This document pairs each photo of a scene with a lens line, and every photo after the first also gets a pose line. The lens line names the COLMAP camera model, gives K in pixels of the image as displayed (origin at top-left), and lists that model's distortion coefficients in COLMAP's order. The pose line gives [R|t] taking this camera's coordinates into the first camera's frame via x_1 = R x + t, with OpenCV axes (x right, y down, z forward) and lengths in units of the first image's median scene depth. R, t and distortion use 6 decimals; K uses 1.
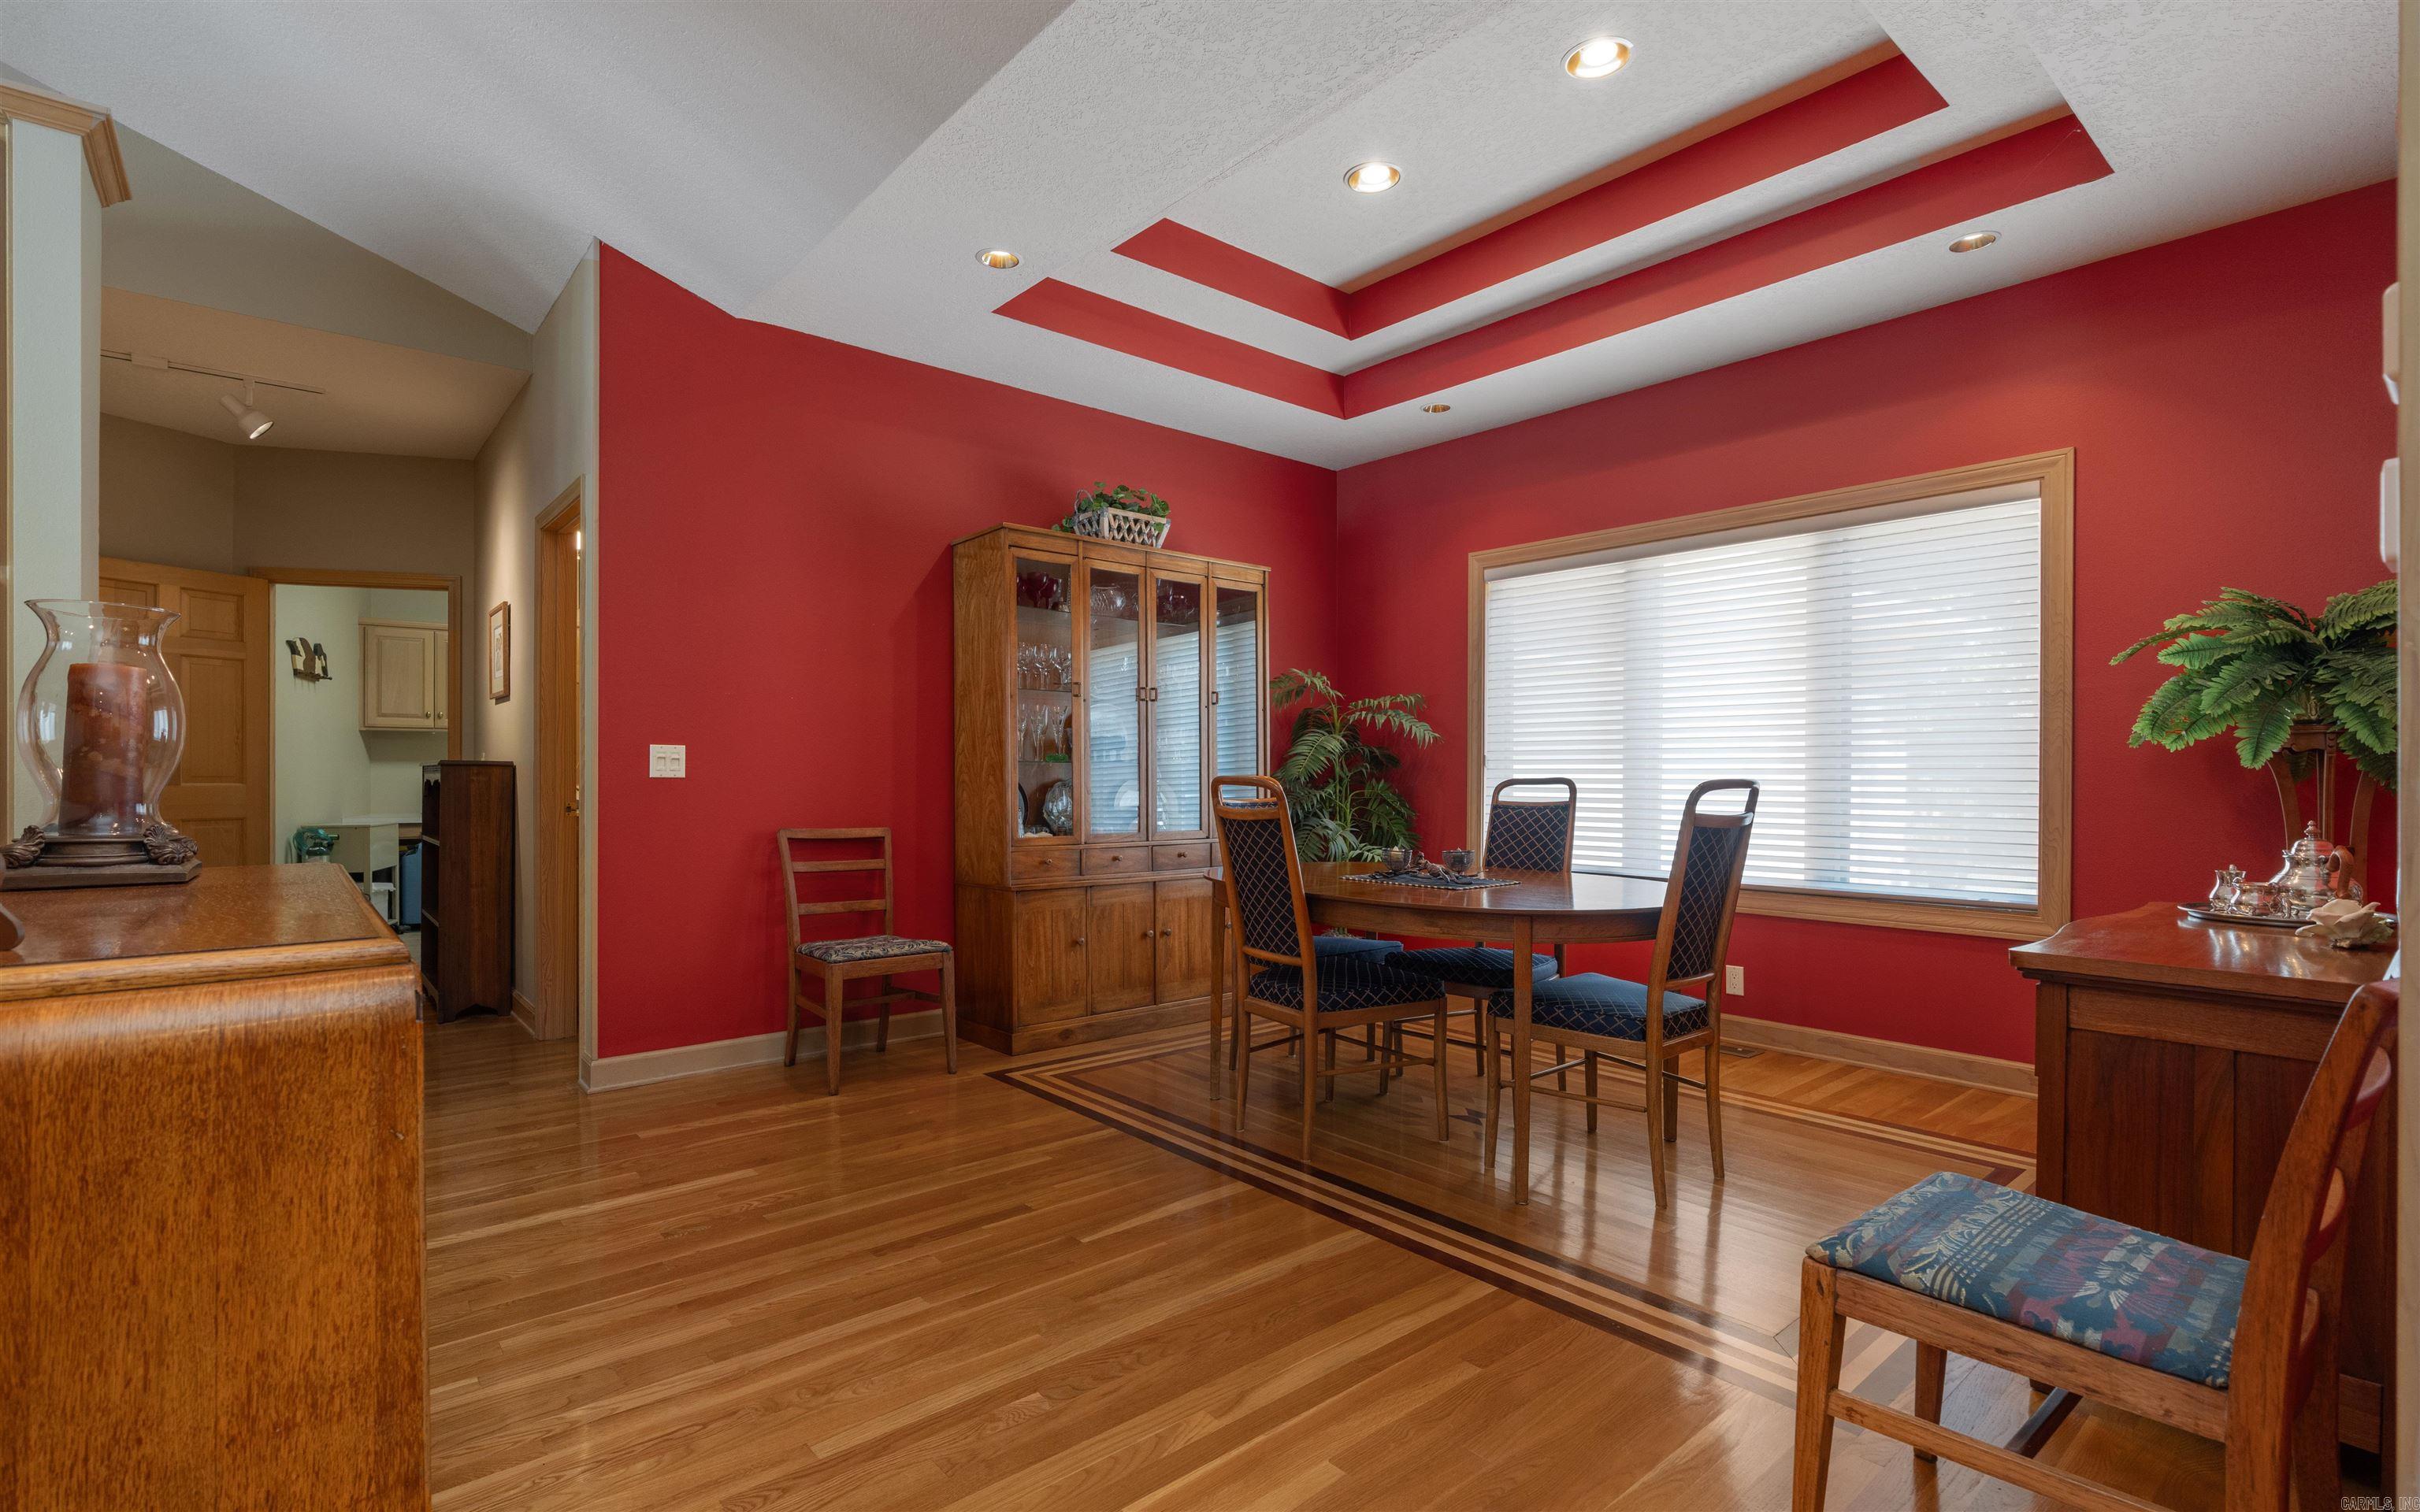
lens RADIAL K [[1124.3, 0, 1205.4], [0, 1124.3, 771.3], [0, 0, 1]] dist [-0.000858, 0.000027]
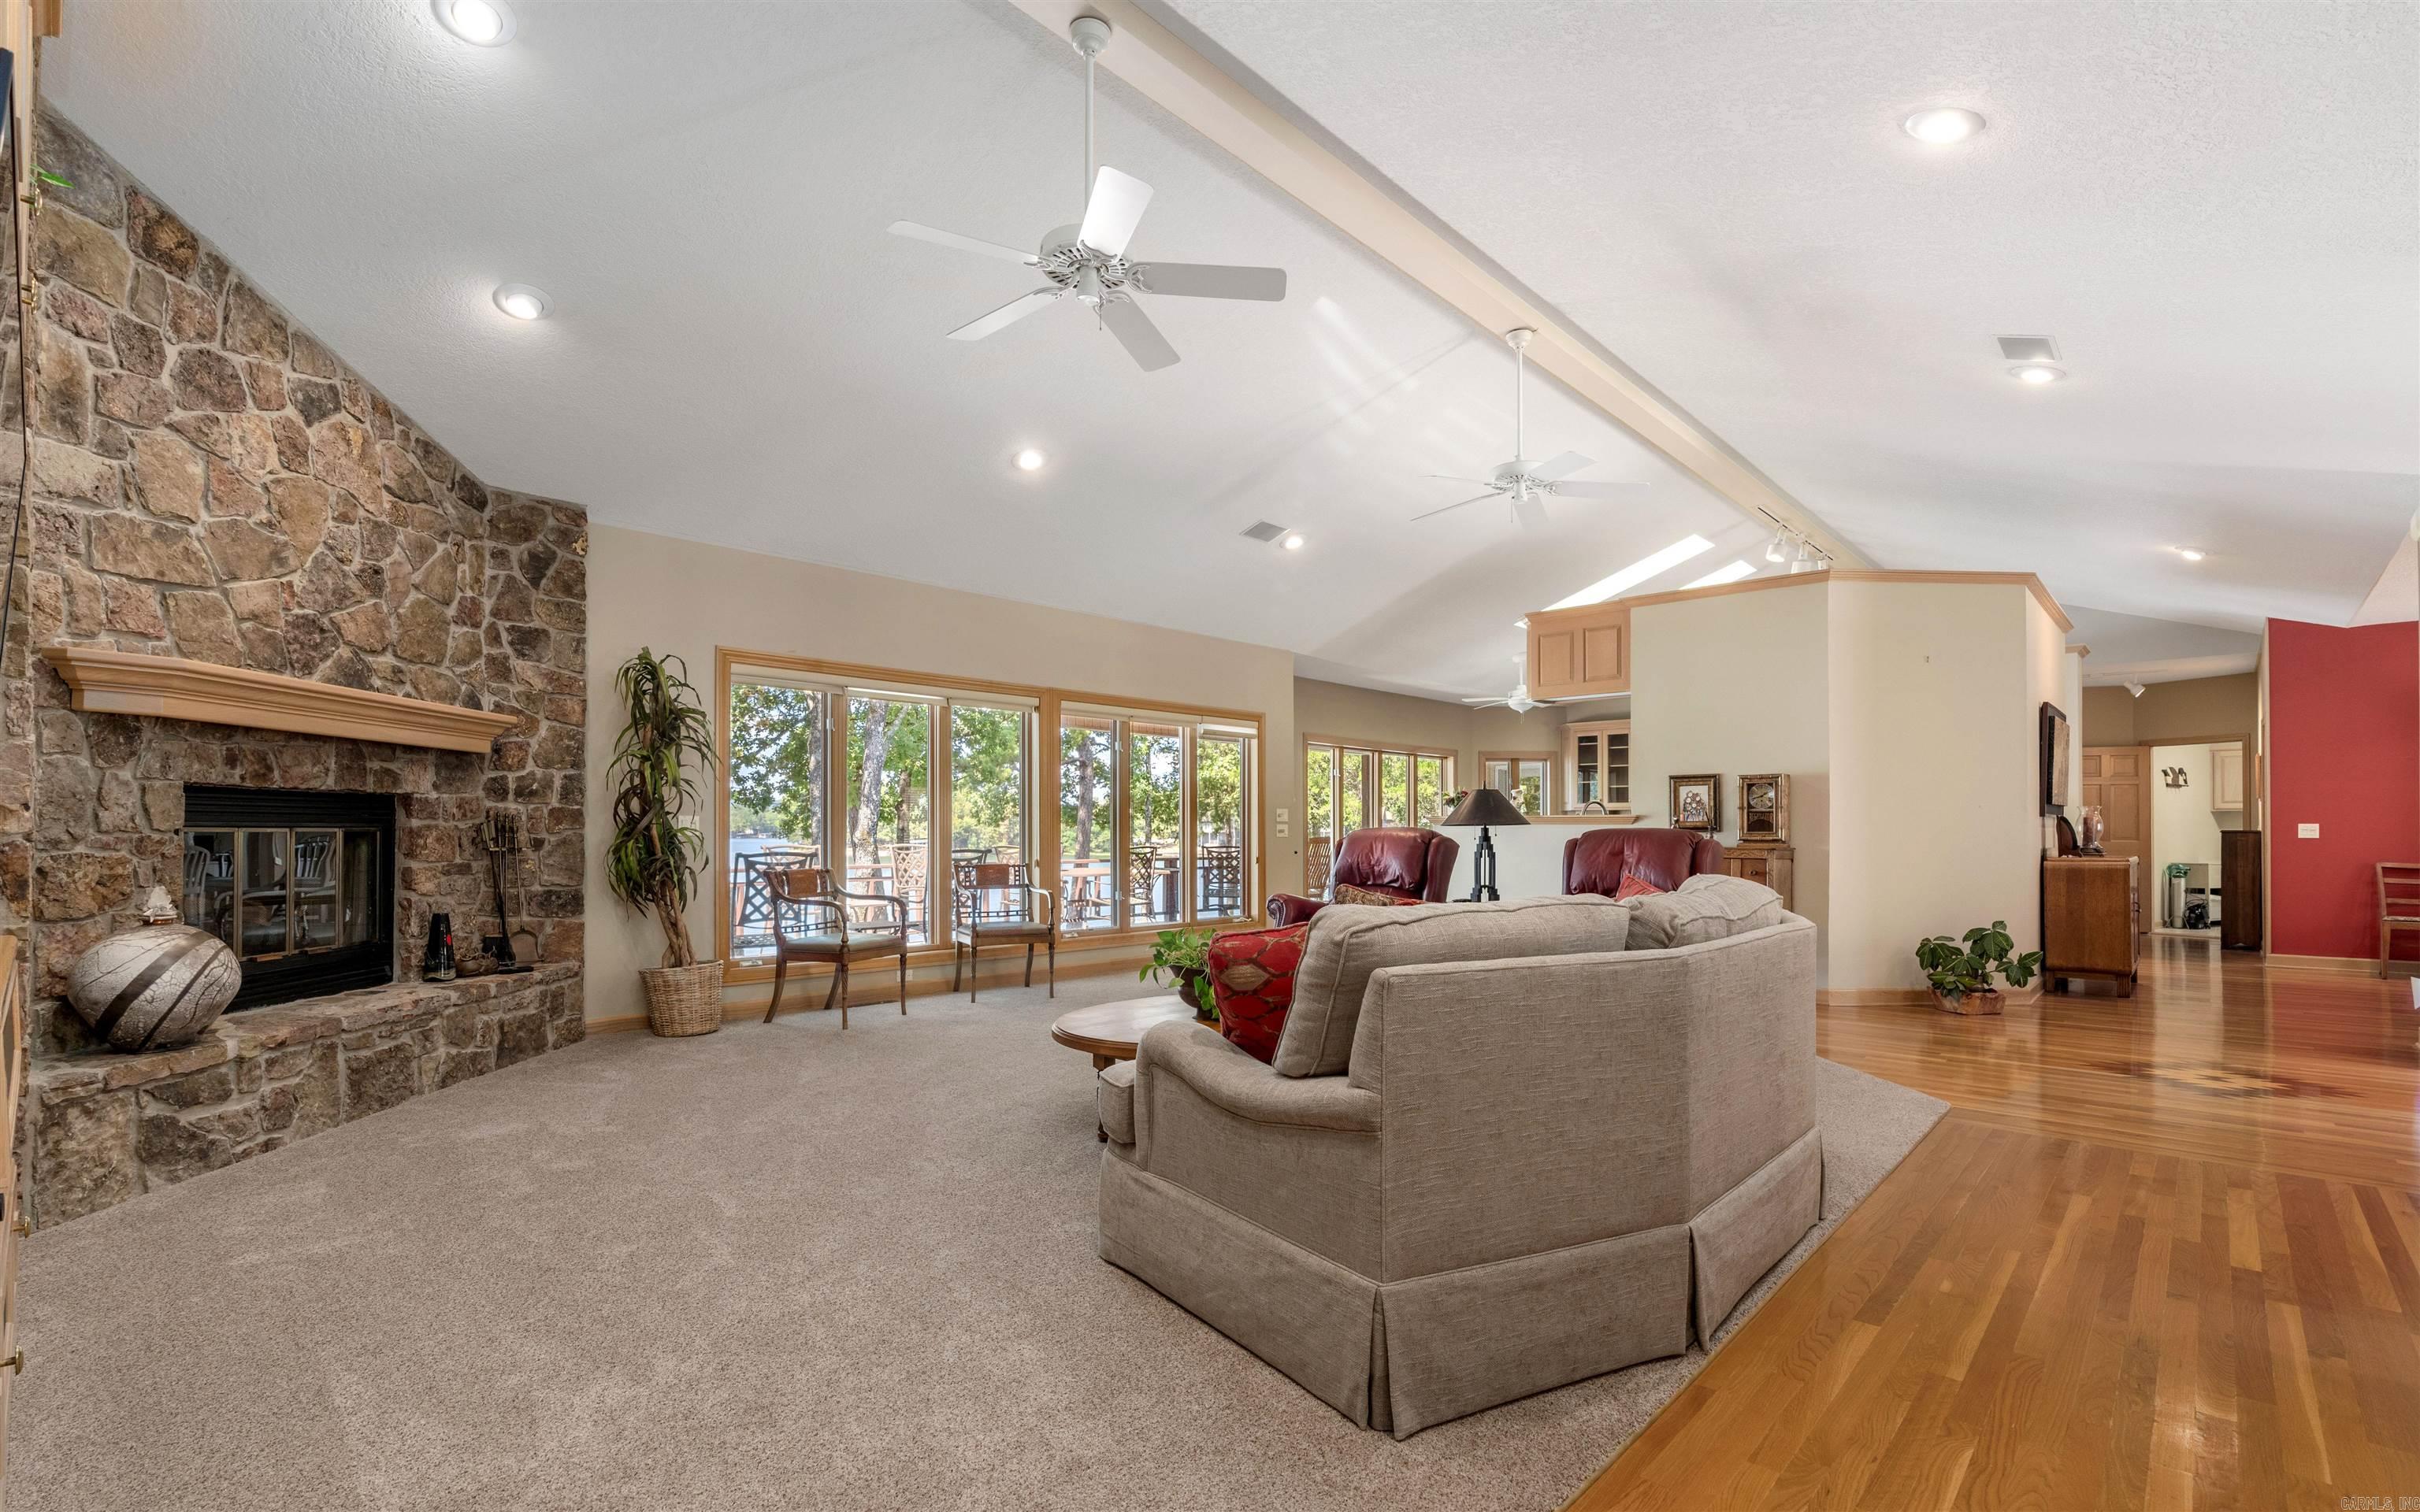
lens RADIAL K [[1087.3, 0, 1212.0], [0, 1087.3, 826.2], [0, 0, 1]] dist [-0.007979, 0.001105]
pose [[0.127950, -0.010278, -0.991727, 1.247118], [0.004128, 0.999943, -0.009831, -0.005596], [0.991772, -0.002836, 0.127985, -1.318474]]
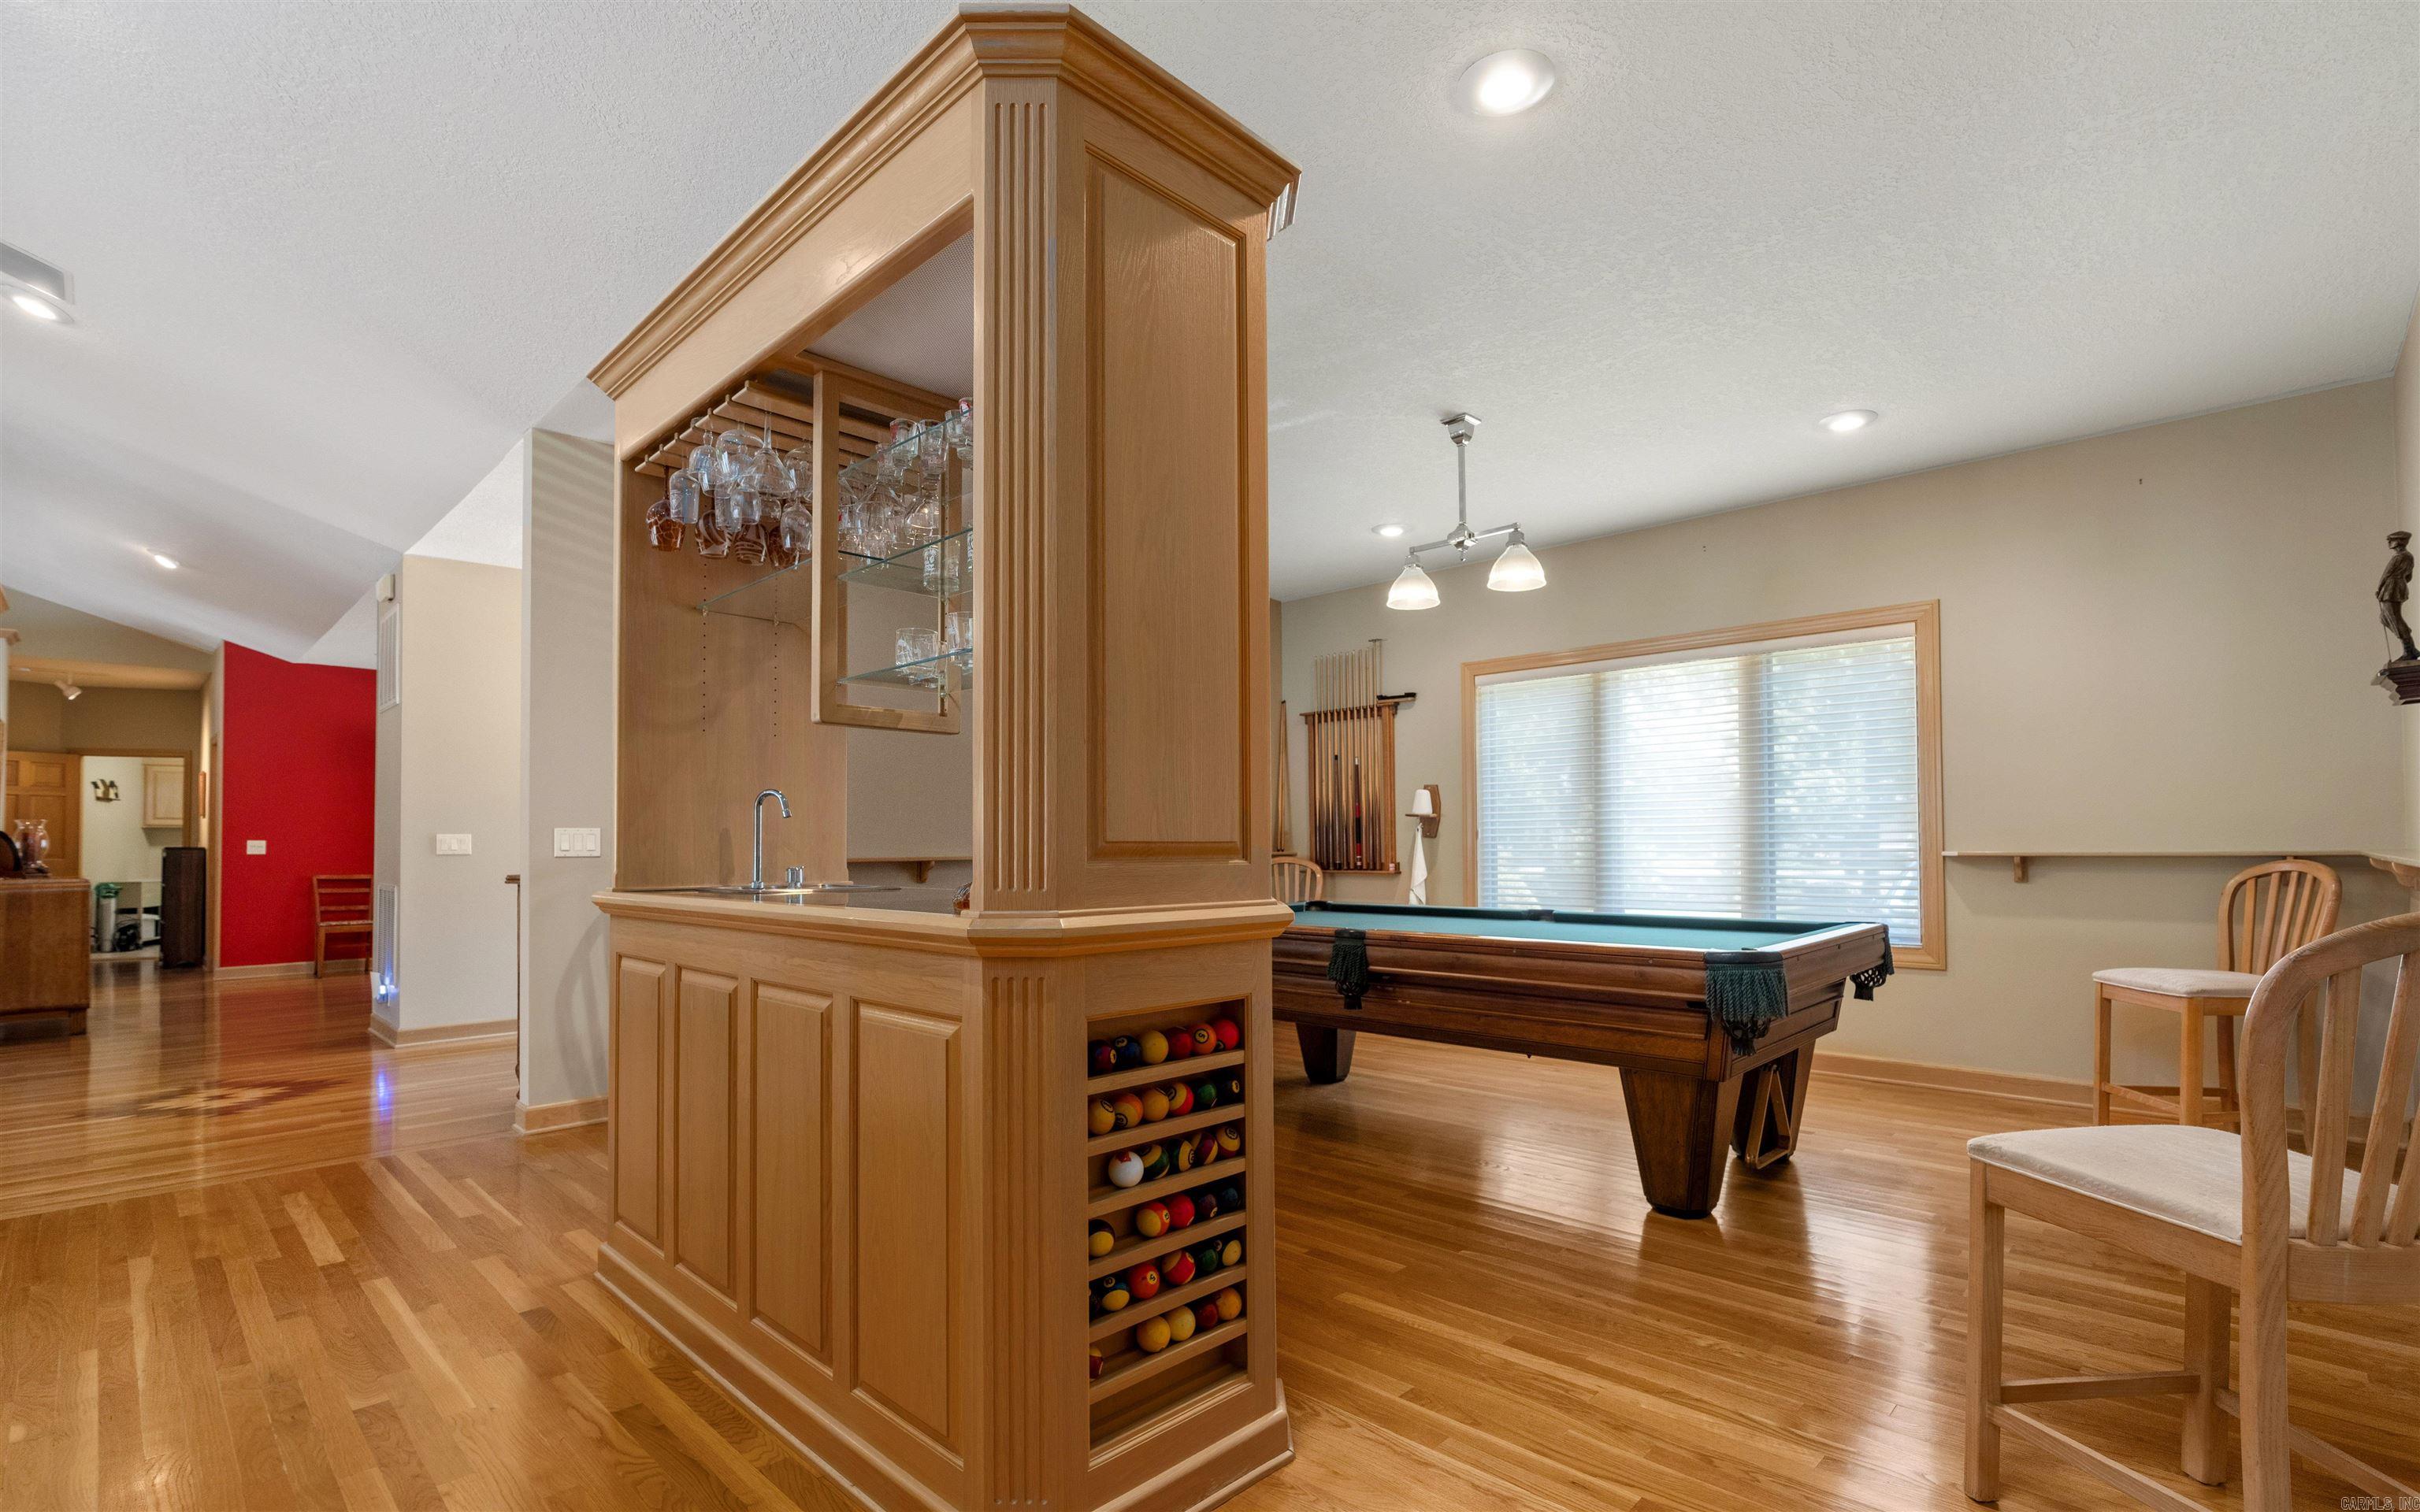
lens RADIAL K [[1097.2, 0, 1178.7], [0, 1097.2, 817.1], [0, 0, 1]] dist [0.016953, 0.000531]
pose [[0.997148, -0.006441, 0.075190, 1.171268], [0.008078, 0.999737, -0.021484, -0.006198], [-0.075031, 0.022030, 0.996938, -1.362123]]
